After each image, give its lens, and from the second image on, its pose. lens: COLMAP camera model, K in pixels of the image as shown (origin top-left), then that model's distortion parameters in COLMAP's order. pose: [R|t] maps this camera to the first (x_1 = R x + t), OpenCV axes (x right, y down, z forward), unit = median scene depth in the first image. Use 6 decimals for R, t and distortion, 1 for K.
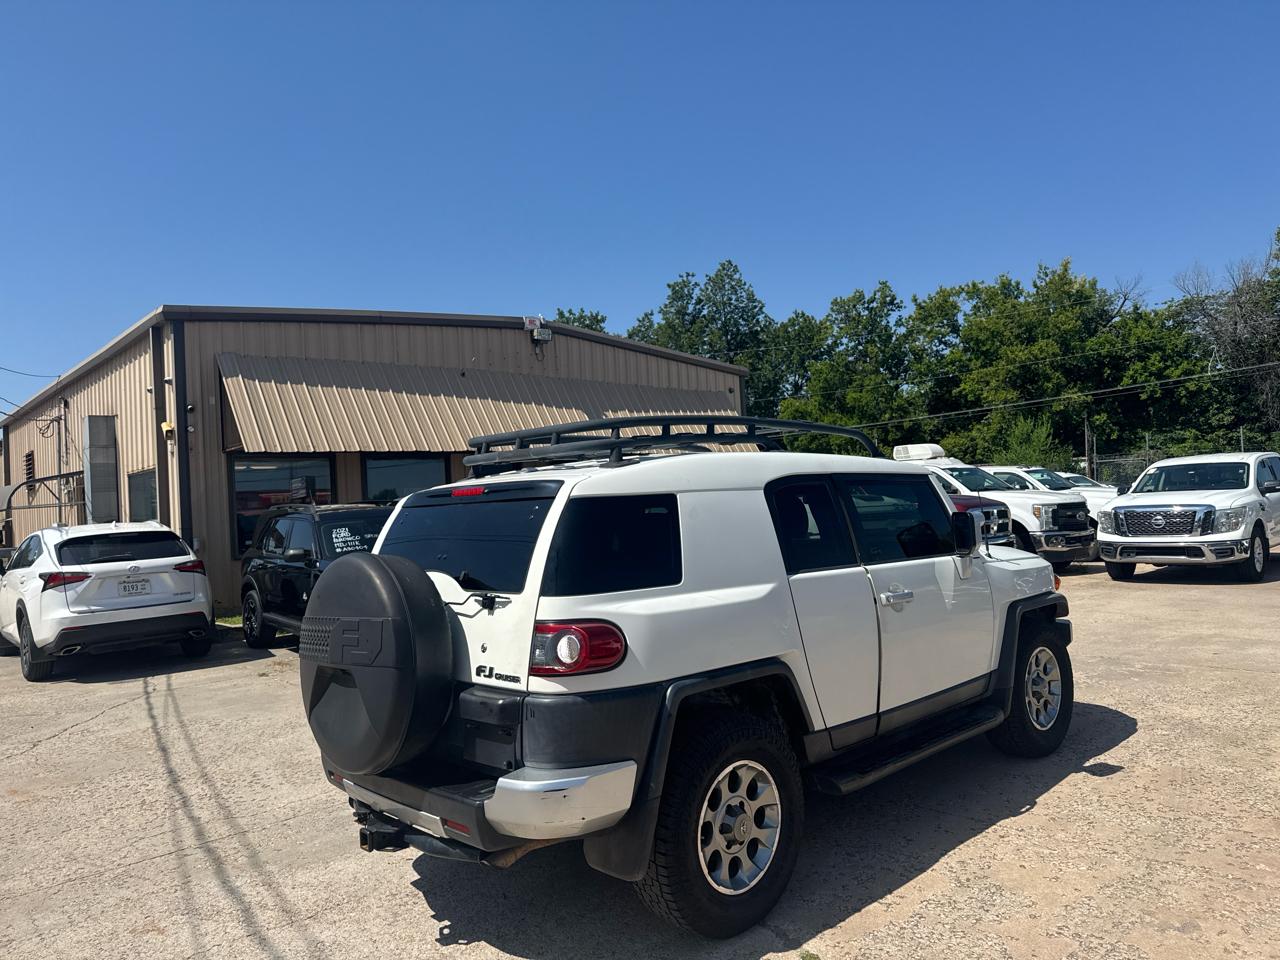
lens RADIAL K [[902.2, 0, 635.1], [0, 902.2, 476.8], [0, 0, 1]] dist [0.043504, -0.059179]
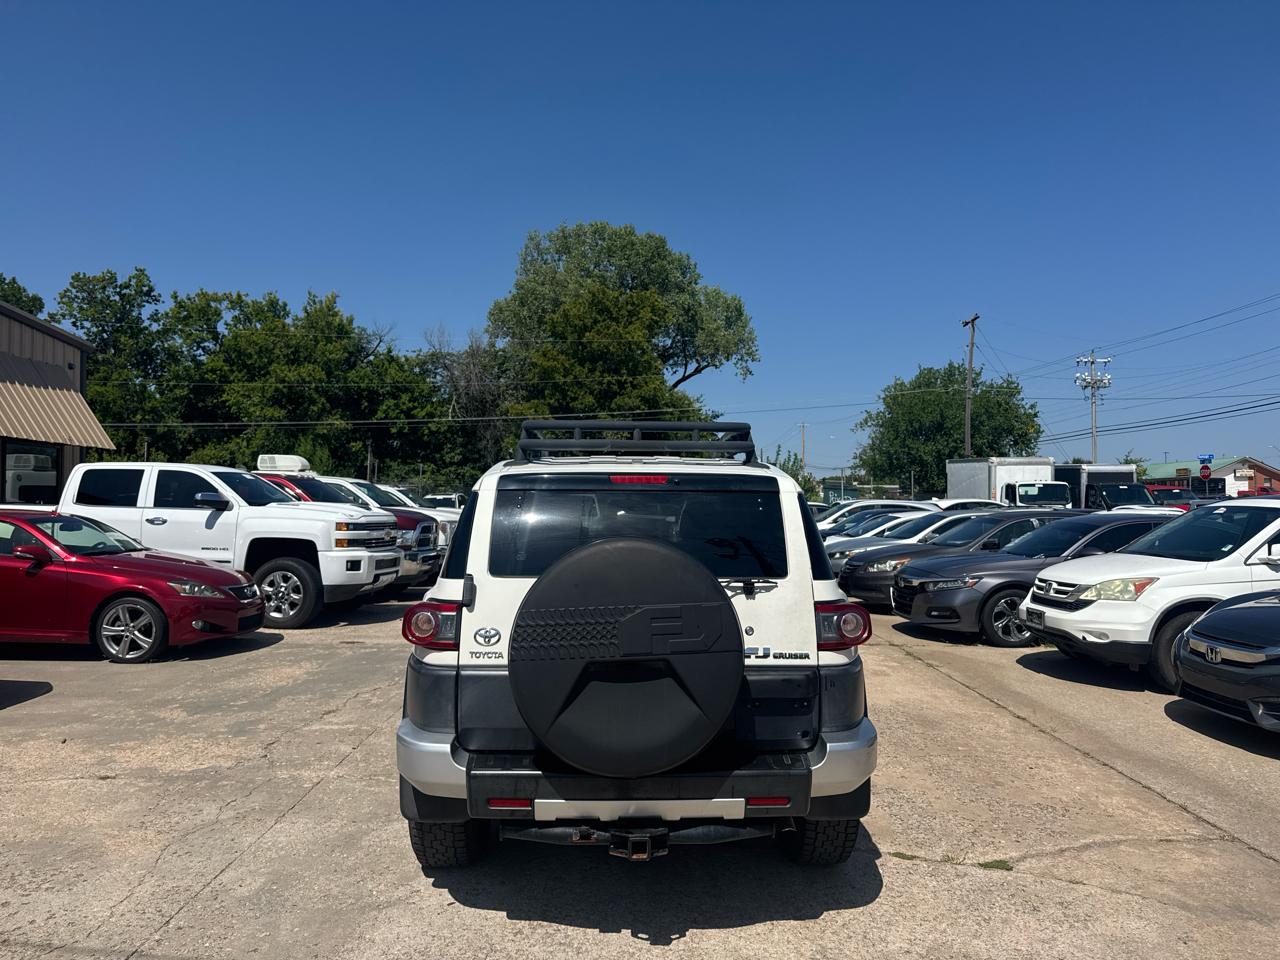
lens RADIAL K [[902.2, 0, 640.5], [0, 902.2, 479.0], [0, 0, 1]] dist [0.043504, -0.059179]
pose [[0.656205, 0.079399, 0.750393, -0.896265], [-0.065938, 0.996678, -0.047797, 0.061388], [-0.751696, -0.018115, 0.659261, 0.348587]]
